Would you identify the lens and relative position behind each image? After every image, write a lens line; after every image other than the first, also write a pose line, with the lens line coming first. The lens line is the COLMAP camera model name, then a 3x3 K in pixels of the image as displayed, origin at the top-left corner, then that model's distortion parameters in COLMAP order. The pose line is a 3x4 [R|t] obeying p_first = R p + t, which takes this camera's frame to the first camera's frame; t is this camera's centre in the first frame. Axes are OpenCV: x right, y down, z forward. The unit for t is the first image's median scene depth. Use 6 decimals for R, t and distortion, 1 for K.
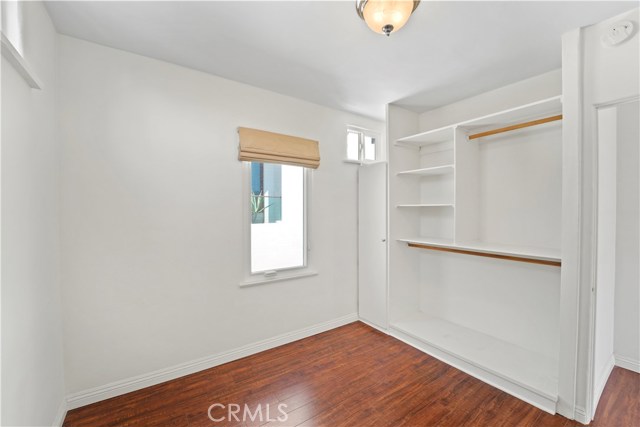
lens RADIAL K [[263.1, 0, 319.8], [0, 263.1, 214.0], [0, 0, 1]] dist [-0.020096, -0.001040]
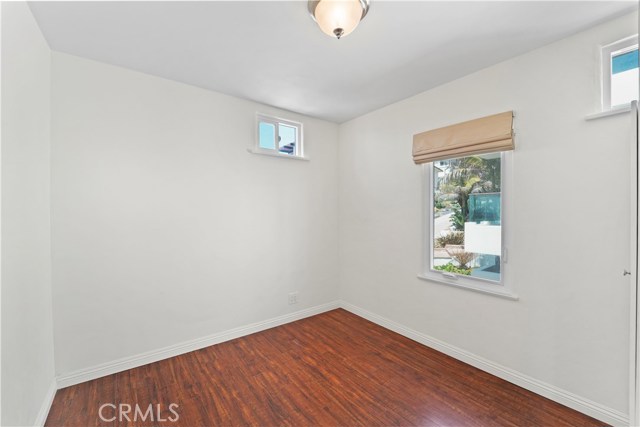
lens RADIAL K [[263.1, 0, 319.8], [0, 263.1, 211.7], [0, 0, 1]] dist [-0.020096, -0.001040]
pose [[0.031846, 0.007225, -0.999467, 0.808072], [-0.005774, 0.999959, 0.007045, -0.007291], [0.999476, 0.005547, 0.031886, 0.556151]]
